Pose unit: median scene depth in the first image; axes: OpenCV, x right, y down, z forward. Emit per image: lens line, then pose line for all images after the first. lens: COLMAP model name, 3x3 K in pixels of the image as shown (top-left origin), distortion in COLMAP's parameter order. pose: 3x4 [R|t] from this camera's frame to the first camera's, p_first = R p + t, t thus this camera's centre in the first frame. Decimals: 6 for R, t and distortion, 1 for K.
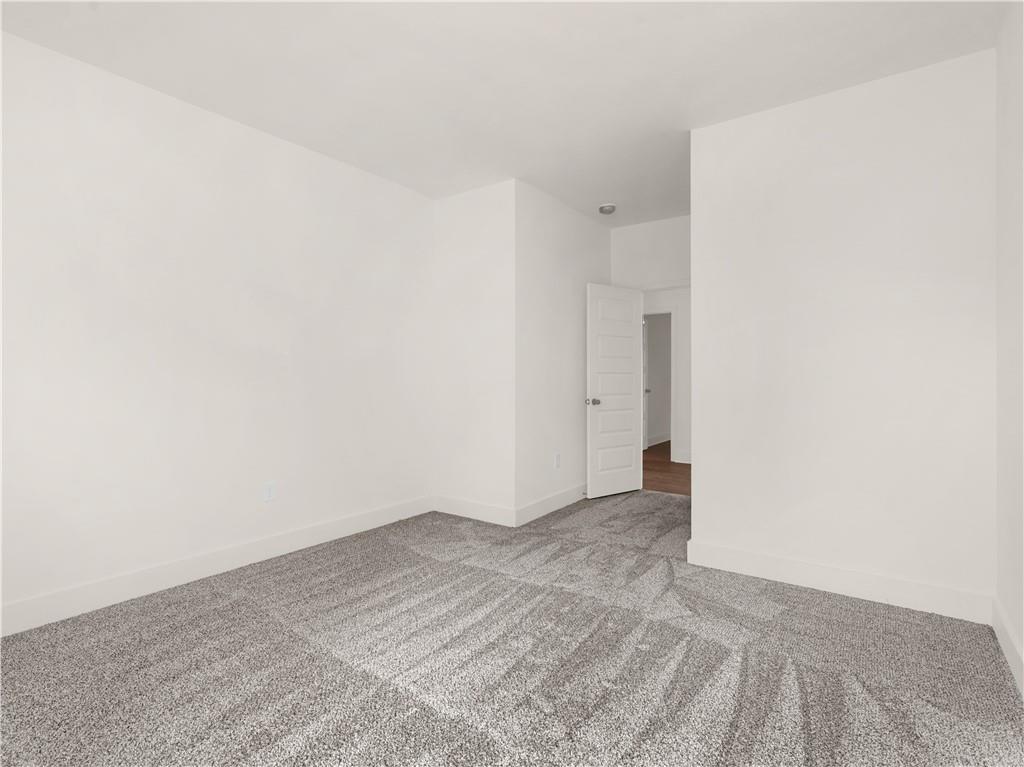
lens RADIAL K [[525.7, 0, 517.6], [0, 525.7, 379.7], [0, 0, 1]] dist [-0.017781, -0.001573]
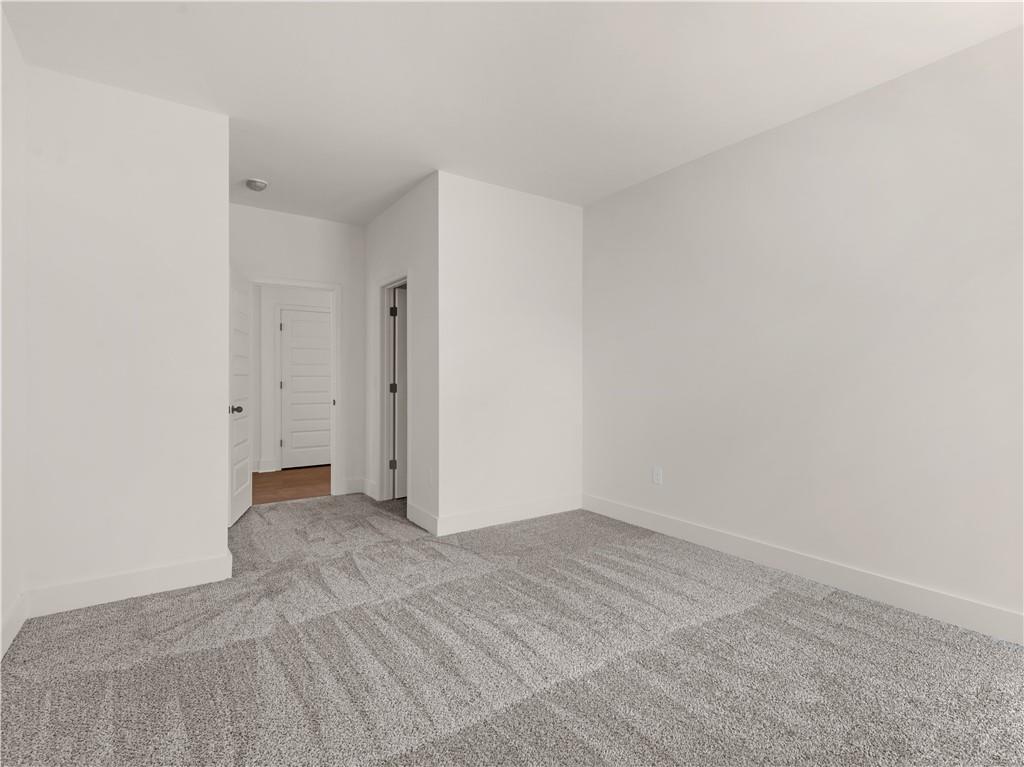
lens RADIAL K [[525.7, 0, 518.5], [0, 525.7, 383.6], [0, 0, 1]] dist [-0.017781, -0.001573]
pose [[0.292195, -0.003441, 0.956353, -0.728342], [0.008348, 0.999965, 0.001048, 0.006690], [-0.956322, 0.007677, 0.292213, 0.468489]]
